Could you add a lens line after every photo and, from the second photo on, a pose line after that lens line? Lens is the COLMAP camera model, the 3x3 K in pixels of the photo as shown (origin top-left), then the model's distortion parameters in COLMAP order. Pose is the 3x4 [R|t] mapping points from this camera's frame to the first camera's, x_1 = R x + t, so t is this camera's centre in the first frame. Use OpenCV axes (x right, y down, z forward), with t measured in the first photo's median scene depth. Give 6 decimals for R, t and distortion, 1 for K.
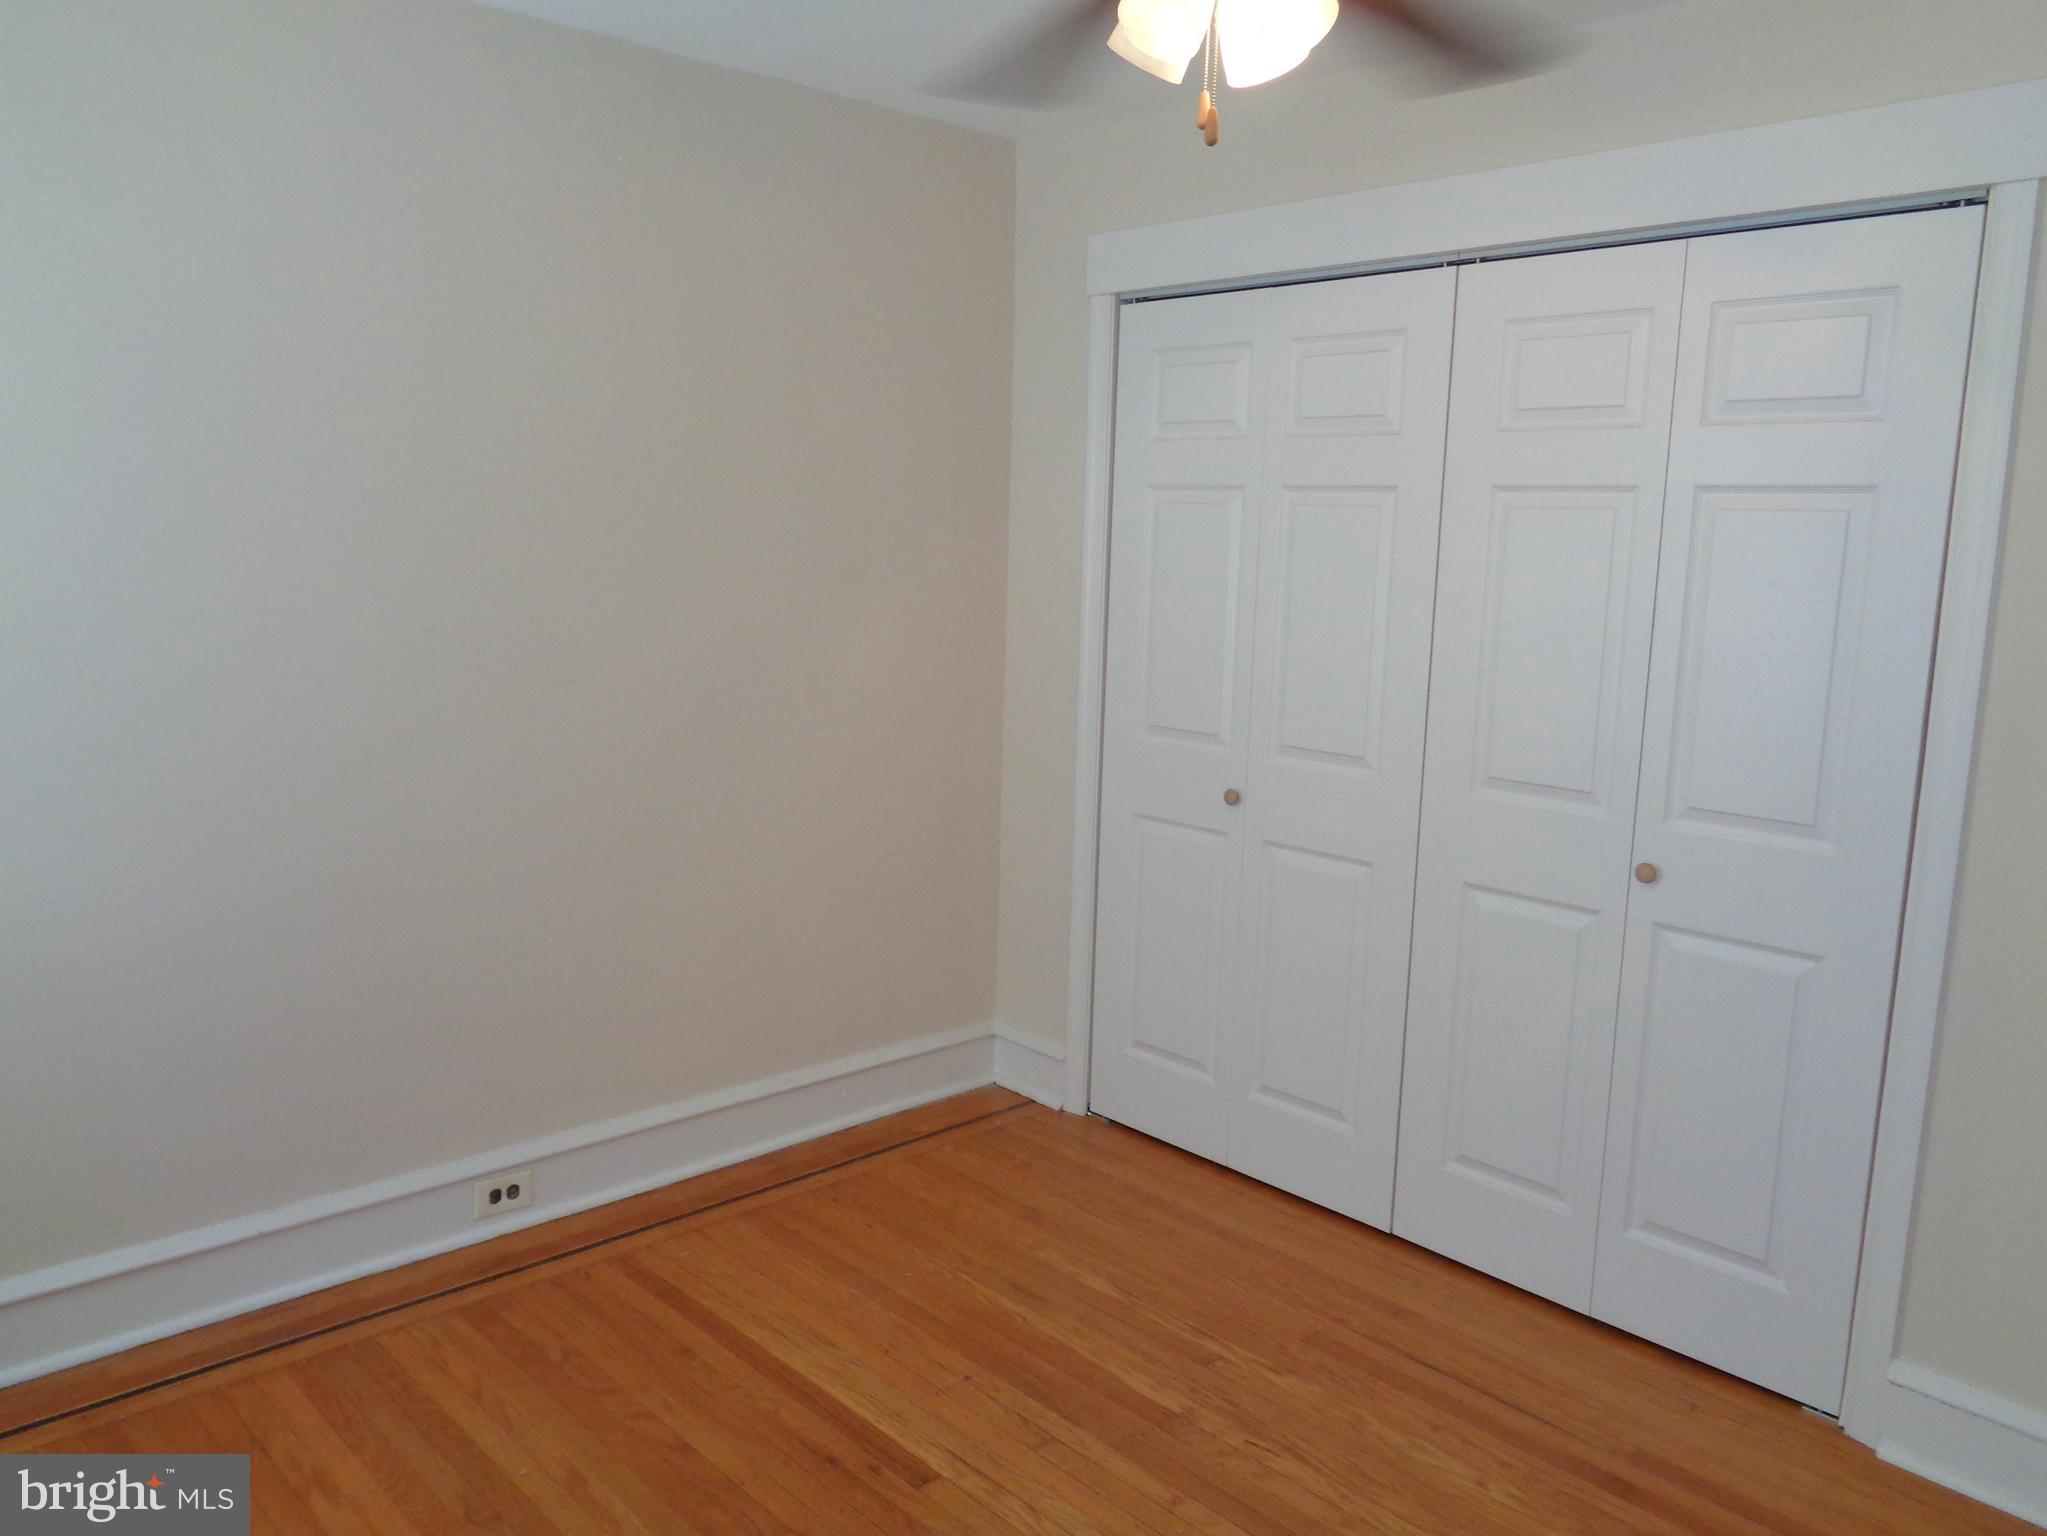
lens RADIAL K [[1517.2, 0, 1027.0], [0, 1517.2, 766.4], [0, 0, 1]] dist [0.008261, -0.003567]
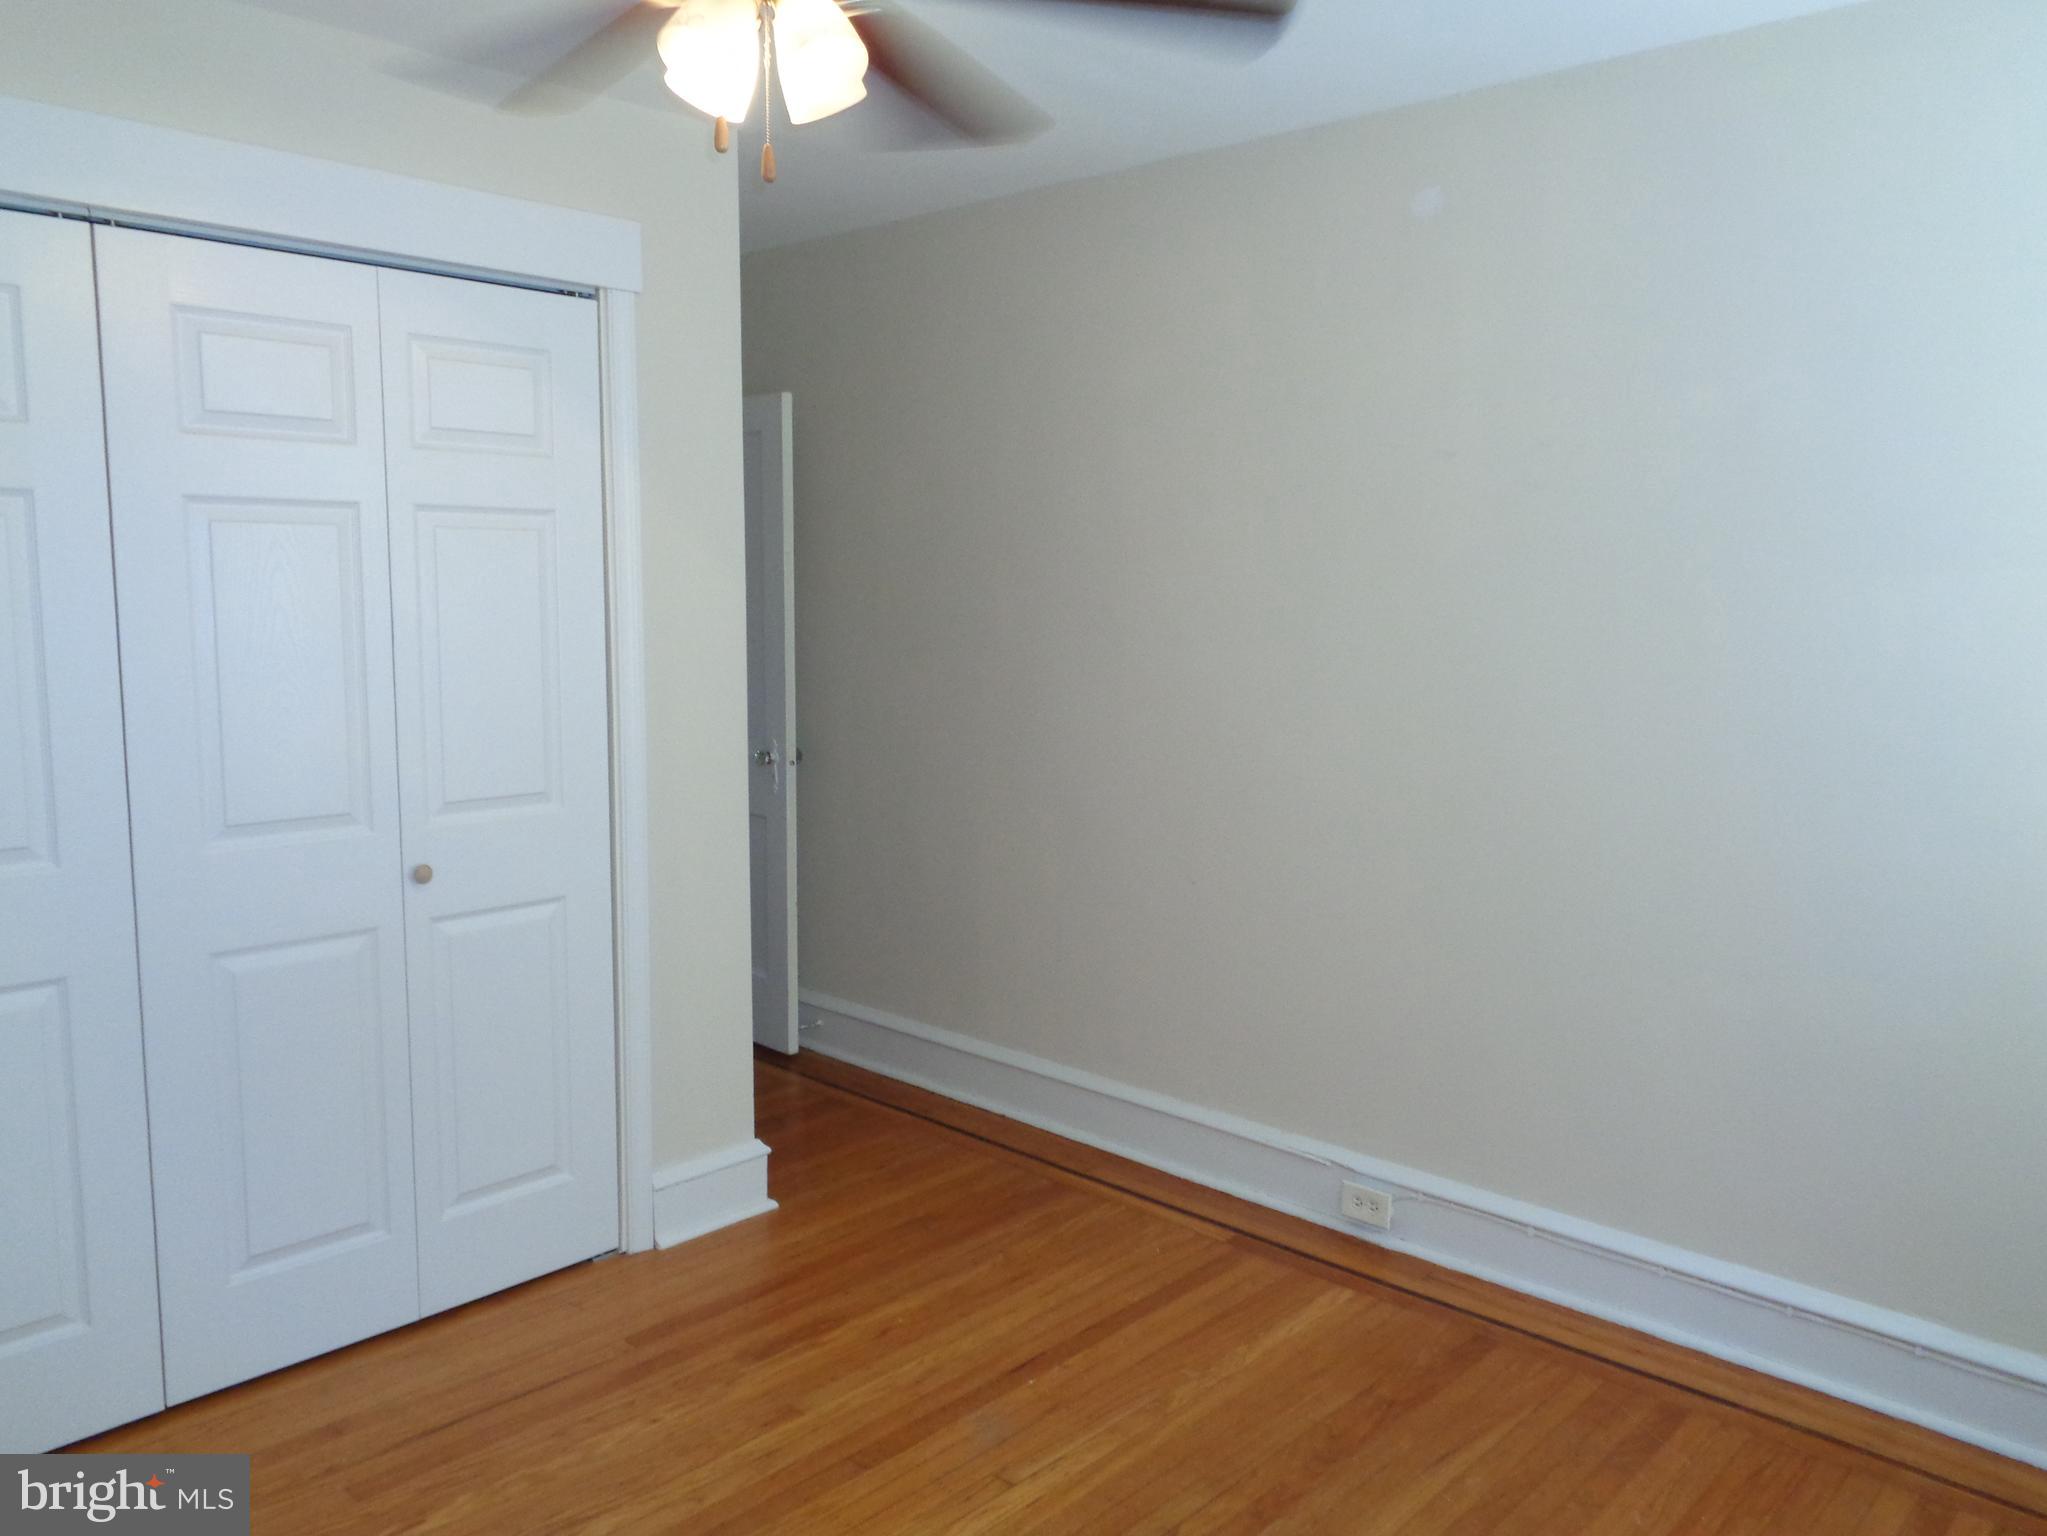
lens RADIAL K [[1517.2, 0, 1026.0], [0, 1517.2, 761.8], [0, 0, 1]] dist [0.008261, -0.003567]
pose [[-0.049552, -0.157123, 0.986335, -0.645382], [0.142671, 0.976307, 0.162693, -0.118562], [-0.988529, 0.148783, -0.025961, 0.619167]]
